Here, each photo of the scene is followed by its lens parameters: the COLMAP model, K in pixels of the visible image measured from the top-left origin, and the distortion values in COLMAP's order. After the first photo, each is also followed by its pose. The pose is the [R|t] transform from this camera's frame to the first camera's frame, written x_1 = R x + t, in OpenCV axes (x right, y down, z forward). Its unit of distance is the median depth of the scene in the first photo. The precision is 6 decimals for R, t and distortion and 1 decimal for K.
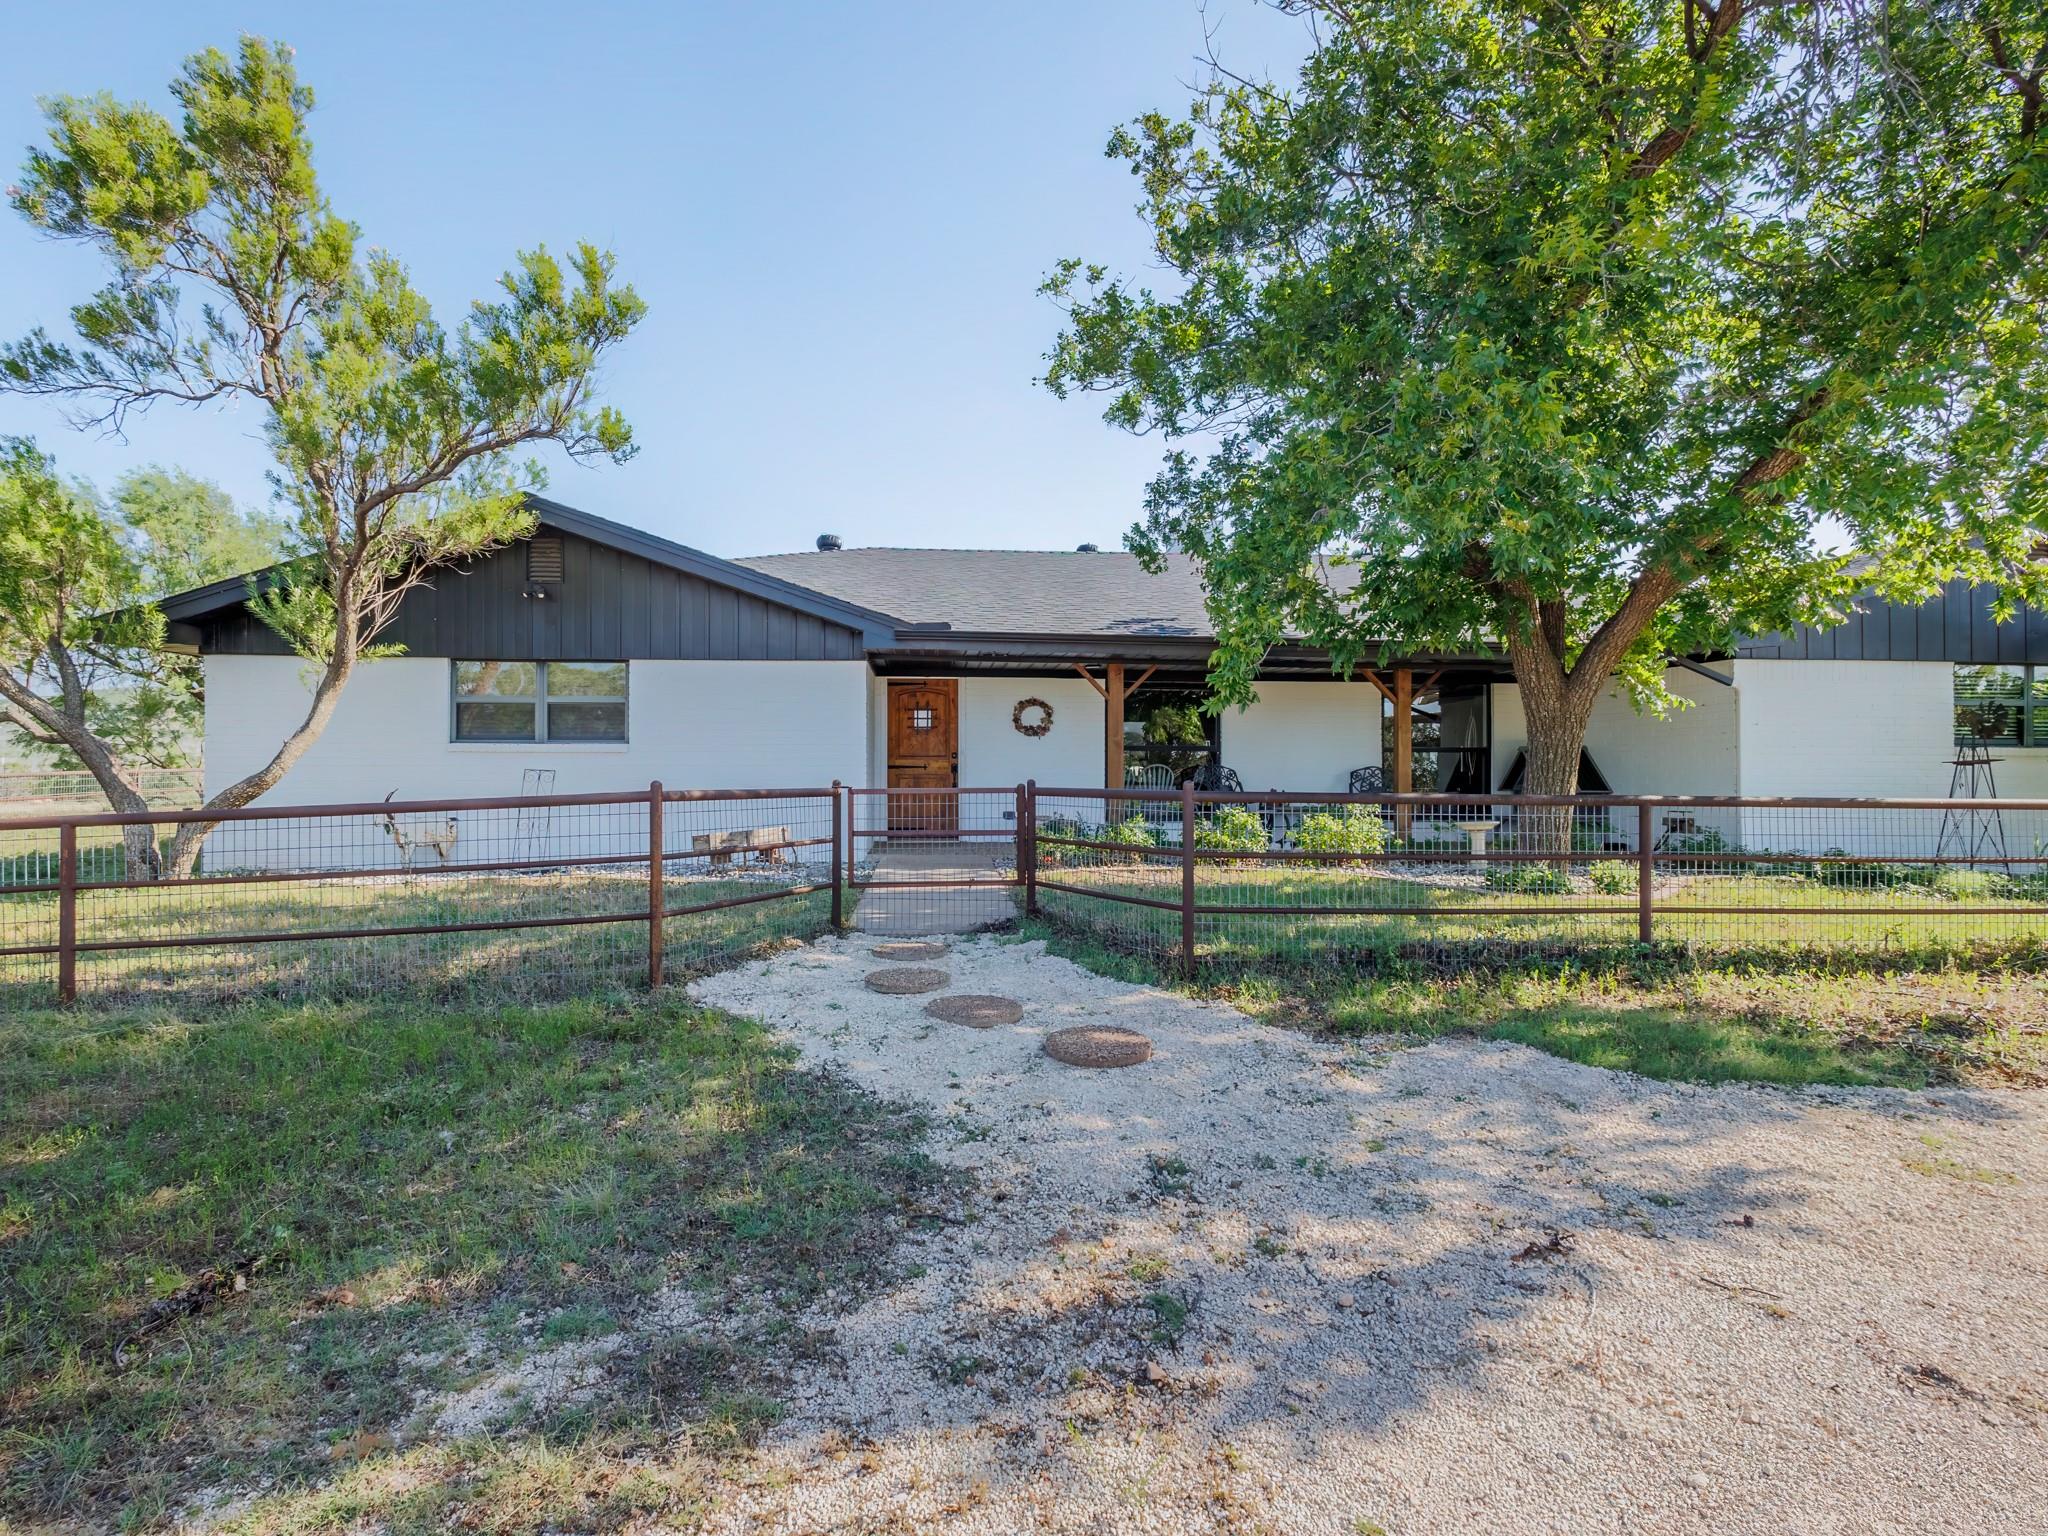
lens RADIAL K [[1054.6, 0, 1013.2], [0, 1054.6, 766.7], [0, 0, 1]] dist [0.007213, 0.000968]
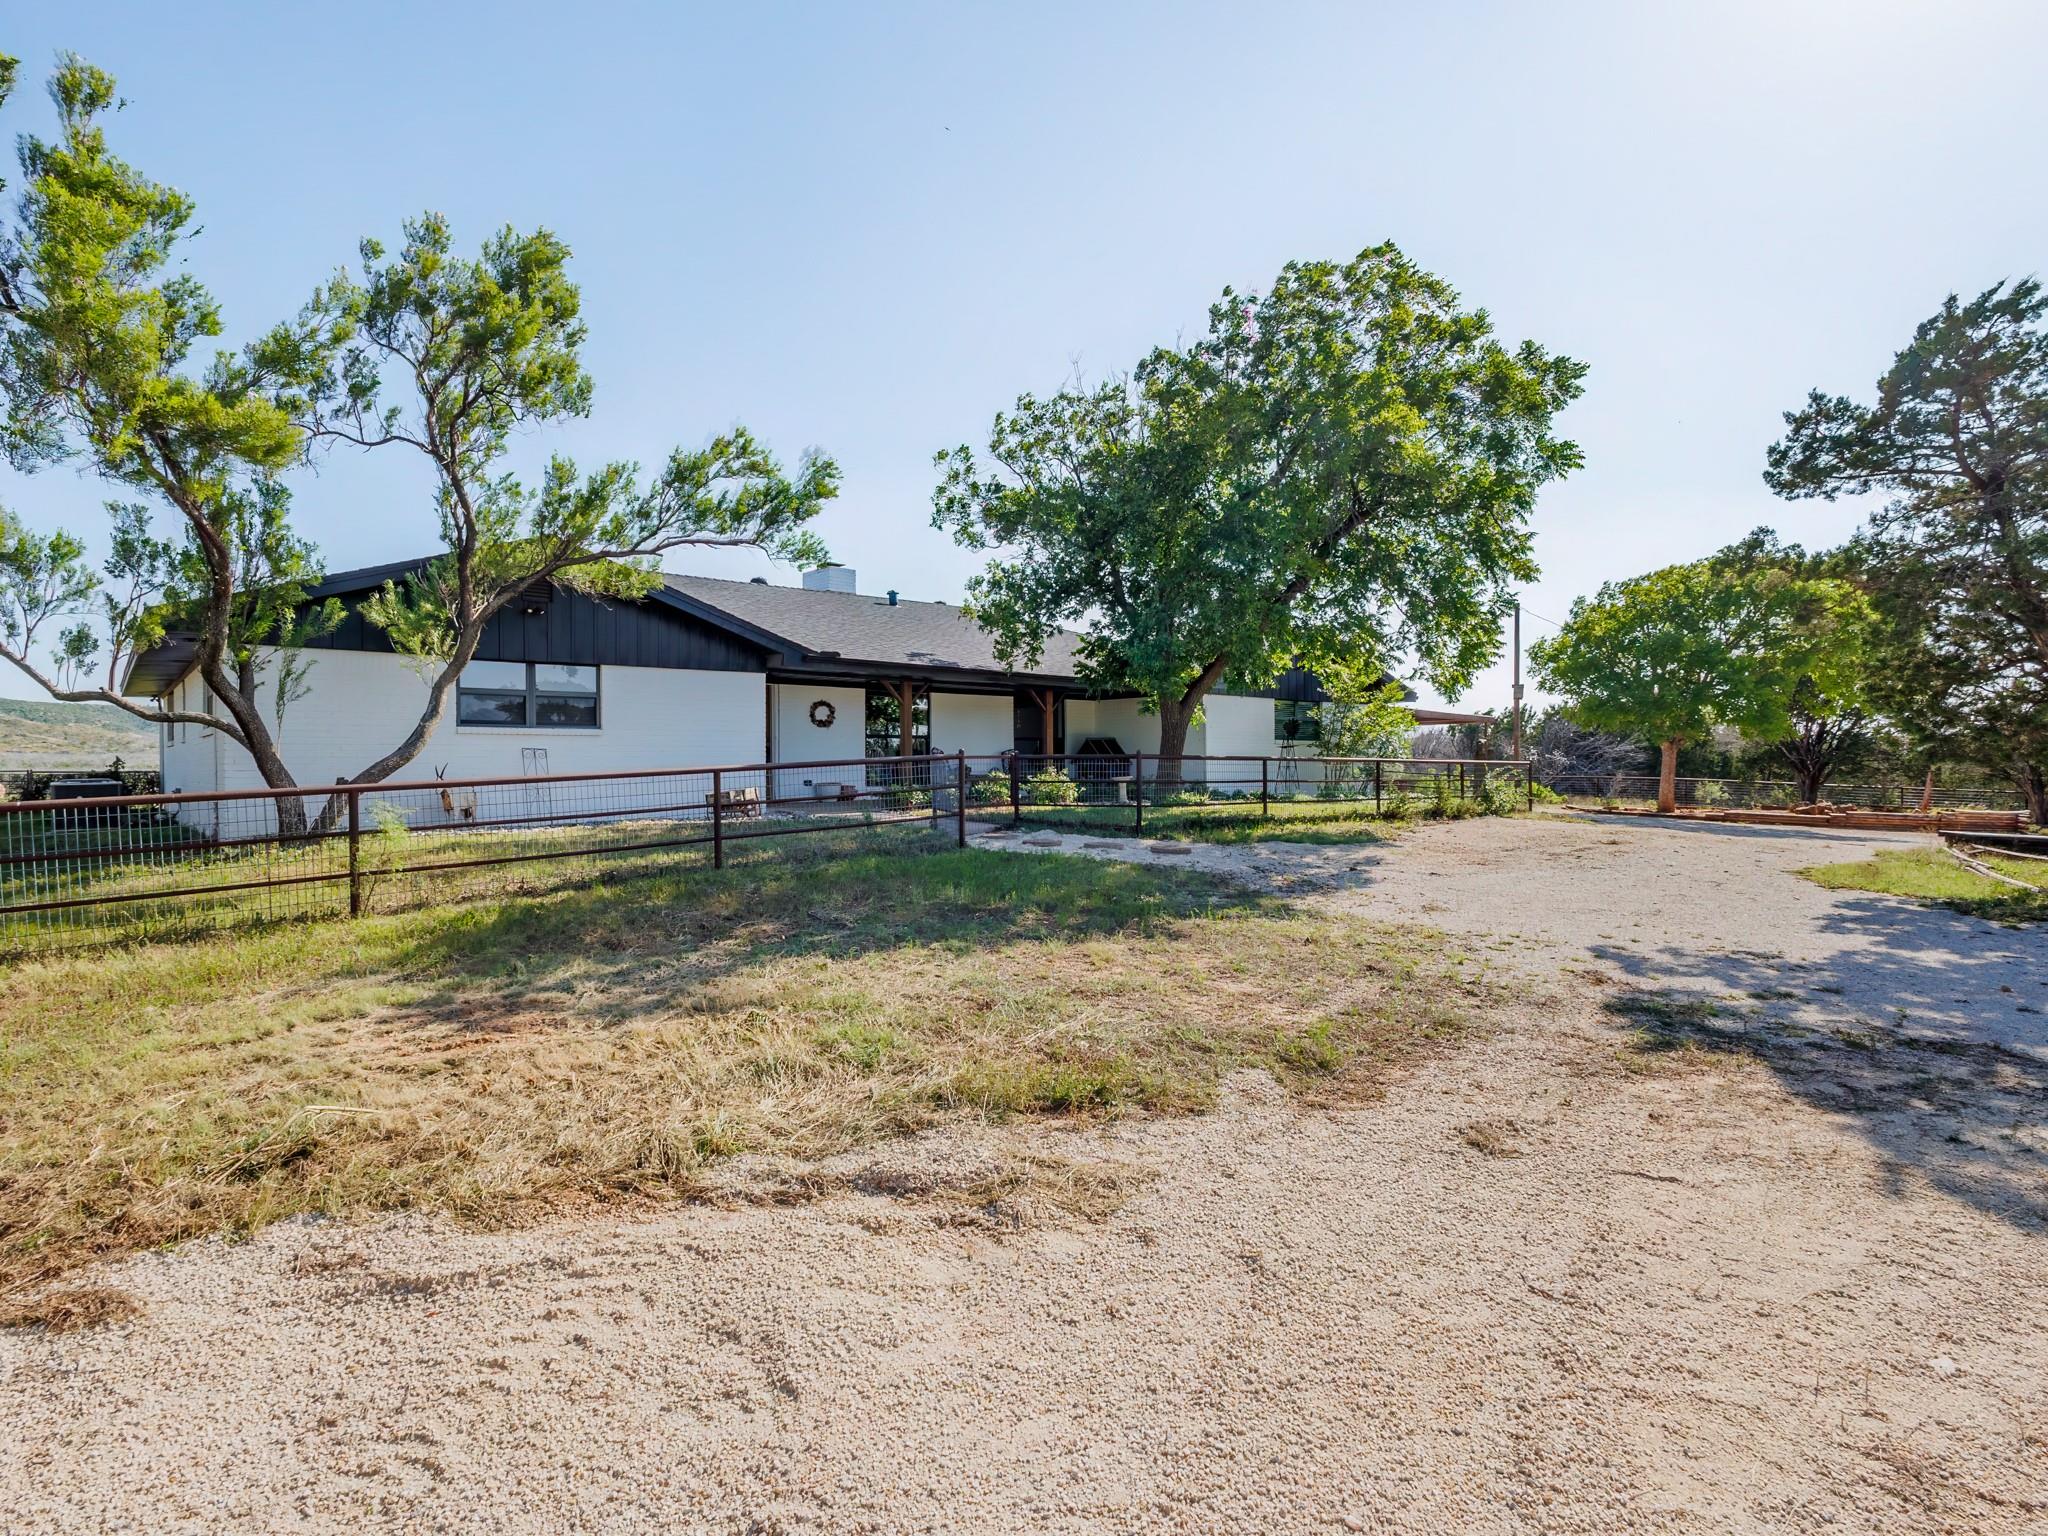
lens RADIAL K [[1054.6, 0, 1013.2], [0, 1054.6, 766.7], [0, 0, 1]] dist [0.007213, 0.000968]
pose [[0.801265, -0.005774, 0.598282, -0.768371], [0.000889, 0.999964, 0.008460, 0.015655], [-0.598309, -0.006247, 0.801241, -0.370651]]
